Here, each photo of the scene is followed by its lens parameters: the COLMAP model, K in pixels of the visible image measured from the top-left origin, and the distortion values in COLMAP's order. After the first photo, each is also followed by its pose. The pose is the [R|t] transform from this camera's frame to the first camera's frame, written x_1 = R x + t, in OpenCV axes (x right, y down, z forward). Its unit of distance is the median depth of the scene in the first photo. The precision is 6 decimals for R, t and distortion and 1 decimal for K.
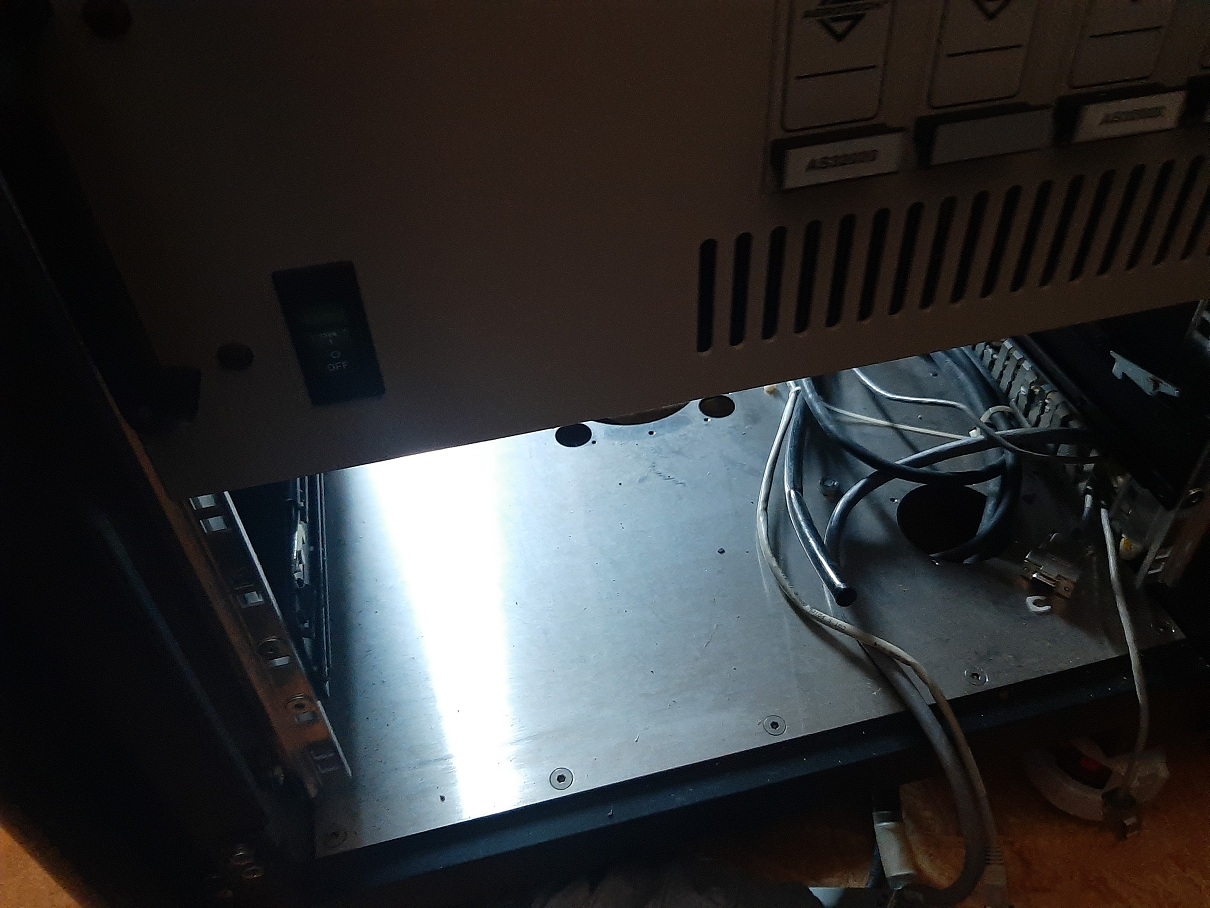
lens RADIAL K [[1000.1, 0, 605.0], [0, 1000.1, 454.0], [0, 0, 1]] dist [0.058184, -0.125032]
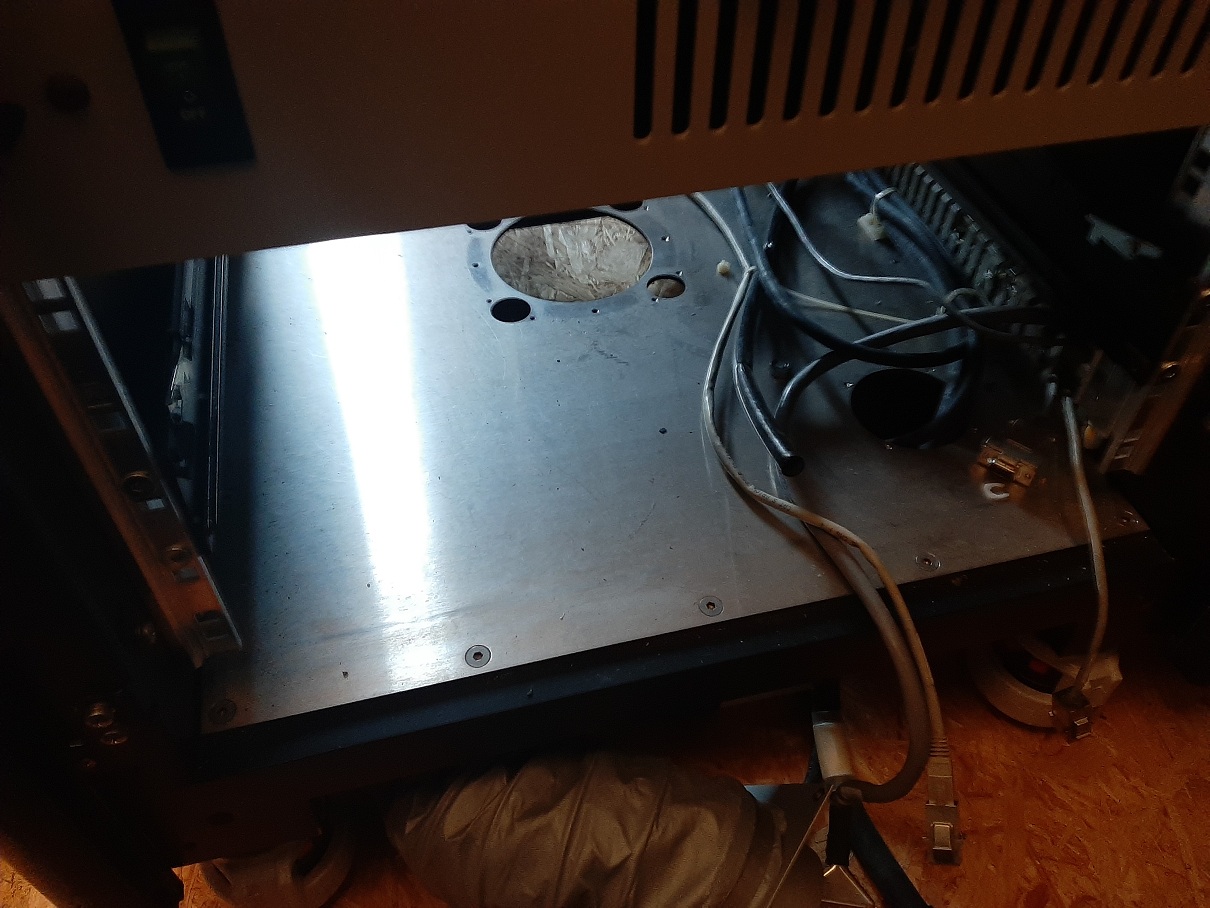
lens RADIAL K [[965.0, 0, 605.0], [0, 965.0, 454.0], [0, 0, 1]] dist [0.079920, -0.166033]
pose [[0.998736, 0.030966, 0.039602, 0.028230], [-0.032586, 0.998631, 0.040923, 0.087373], [-0.038281, -0.042162, 0.998377, 0.105185]]
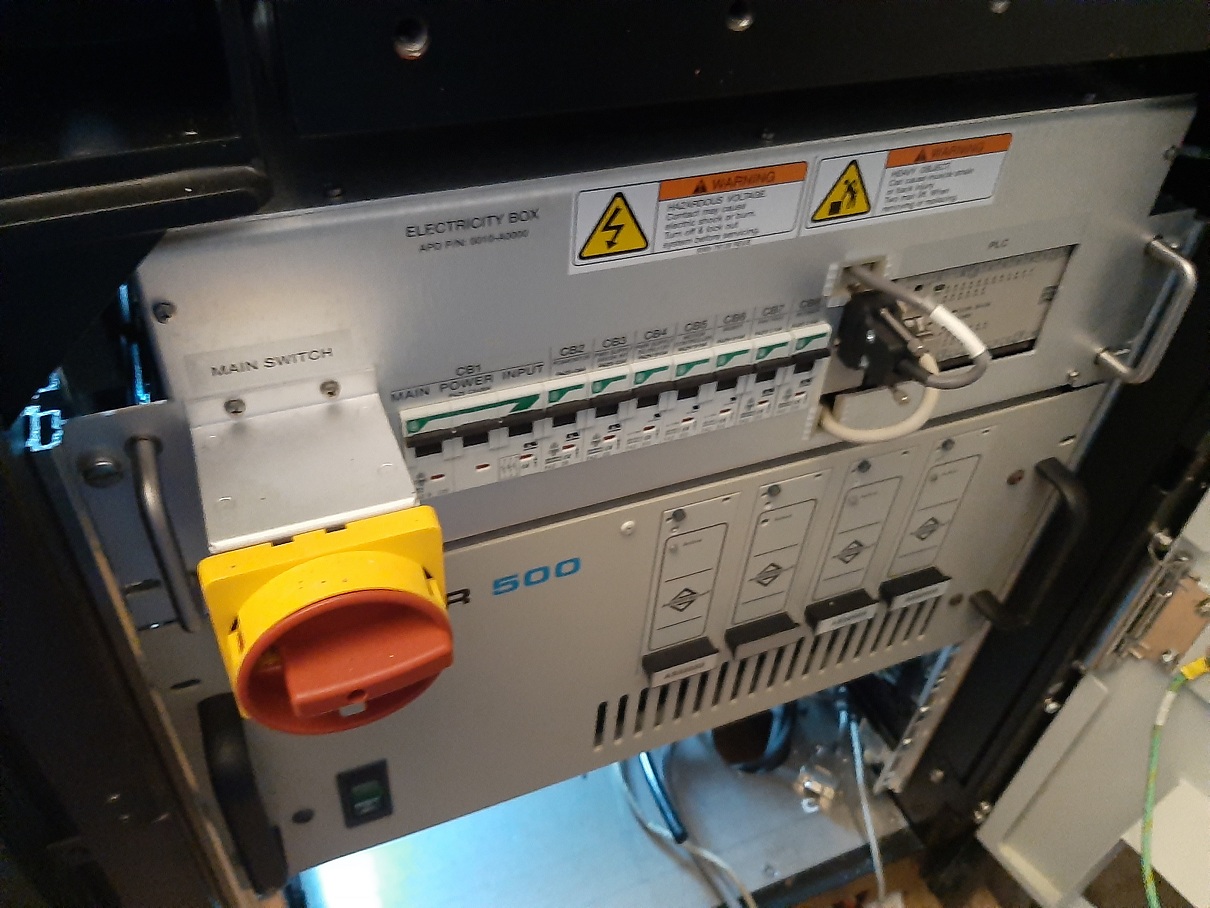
lens RADIAL K [[962.6, 0, 605.0], [0, 962.6, 454.0], [0, 0, 1]] dist [0.142938, -0.437133]
pose [[0.982012, -0.016866, 0.188066, -0.096459], [0.020585, 0.999629, -0.017840, -0.316391], [-0.187695, 0.021391, 0.981994, -0.284155]]
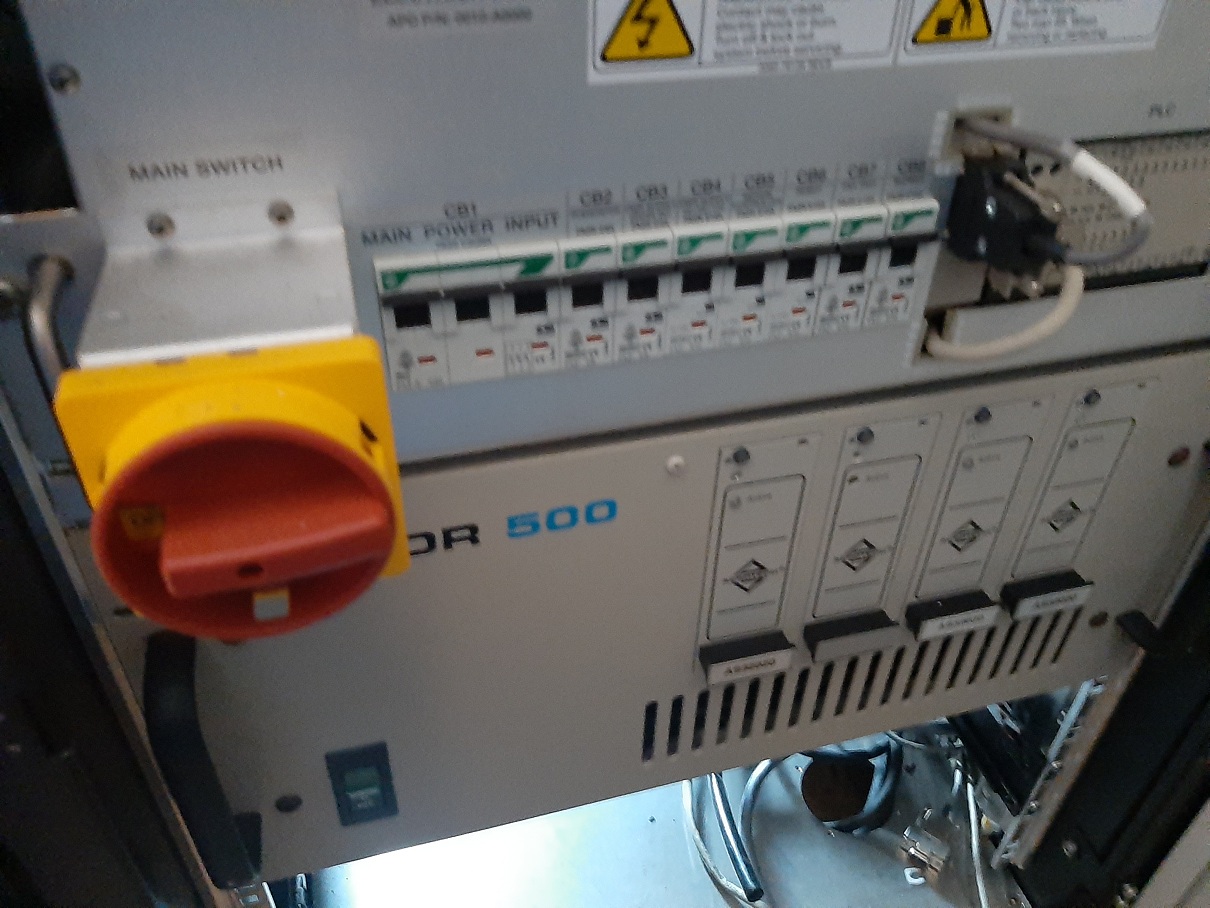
lens RADIAL K [[965.0, 0, 605.0], [0, 965.0, 454.0], [0, 0, 1]] dist [0.079920, -0.166033]
pose [[0.997165, 0.036068, 0.066031, -0.030178], [-0.030066, 0.995511, -0.089738, -0.230775], [-0.068971, 0.087499, 0.993774, -0.164502]]
